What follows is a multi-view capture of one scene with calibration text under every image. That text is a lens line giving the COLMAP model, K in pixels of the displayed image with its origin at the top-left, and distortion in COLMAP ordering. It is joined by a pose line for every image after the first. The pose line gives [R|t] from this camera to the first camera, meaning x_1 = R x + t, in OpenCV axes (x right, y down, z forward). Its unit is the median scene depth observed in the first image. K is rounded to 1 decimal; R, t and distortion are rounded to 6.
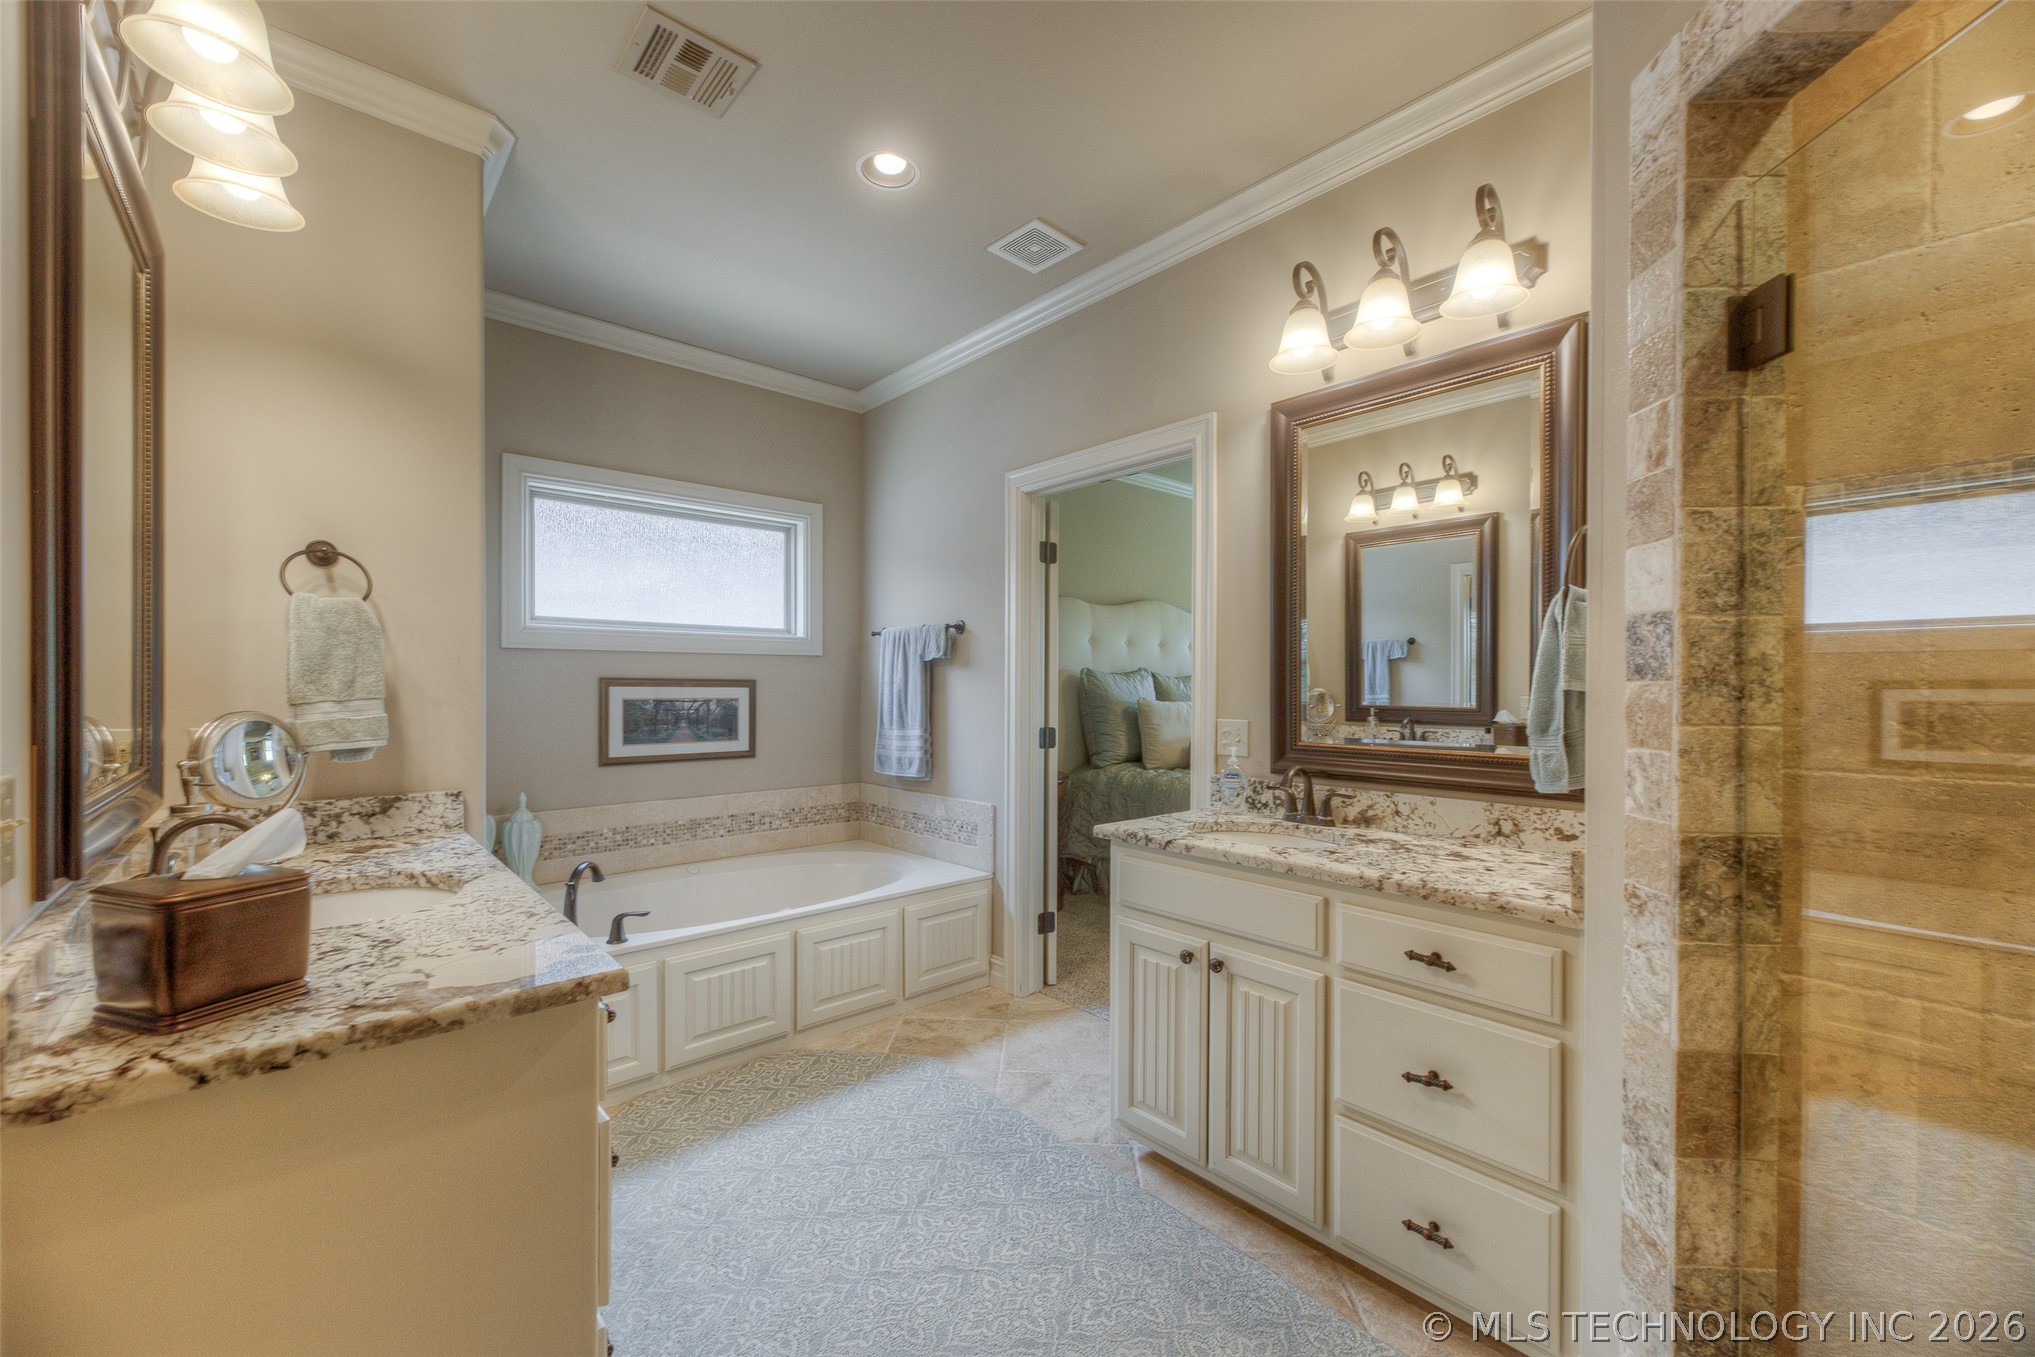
lens RADIAL K [[816.1, 0, 1017.0], [0, 816.1, 681.1], [0, 0, 1]] dist [0.002810, 0.000009]
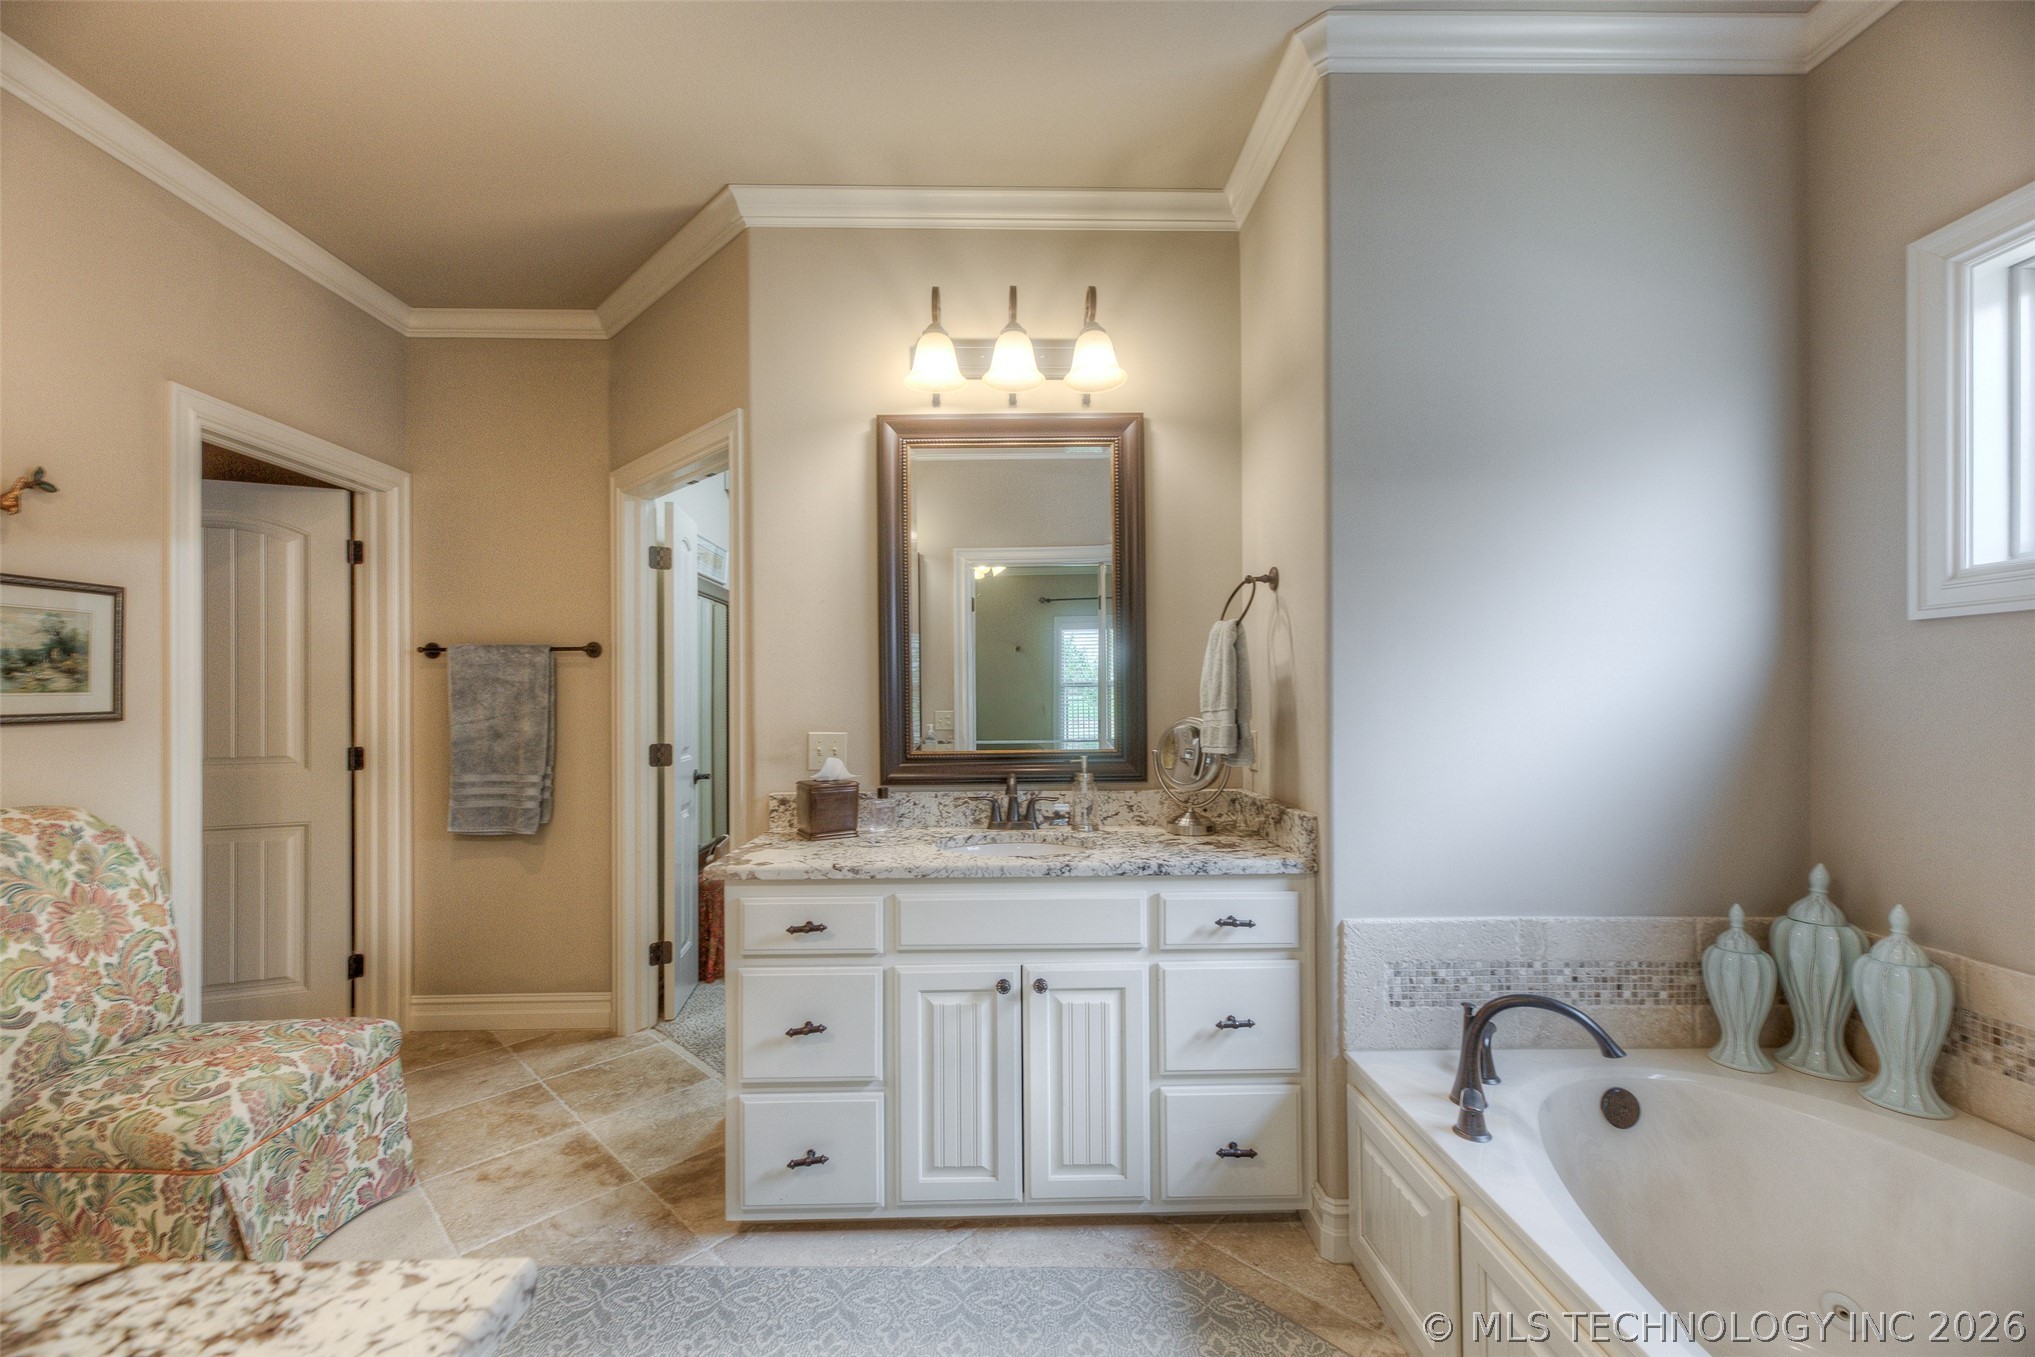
lens RADIAL K [[724.2, 0, 1011.9], [0, 724.2, 690.2], [0, 0, 1]] dist [-0.001285, -0.000006]
pose [[0.651485, -0.003544, 0.758653, -0.262017], [0.003135, 0.999993, 0.001978, 0.000194], [-0.758655, 0.001090, 0.651492, 0.297969]]
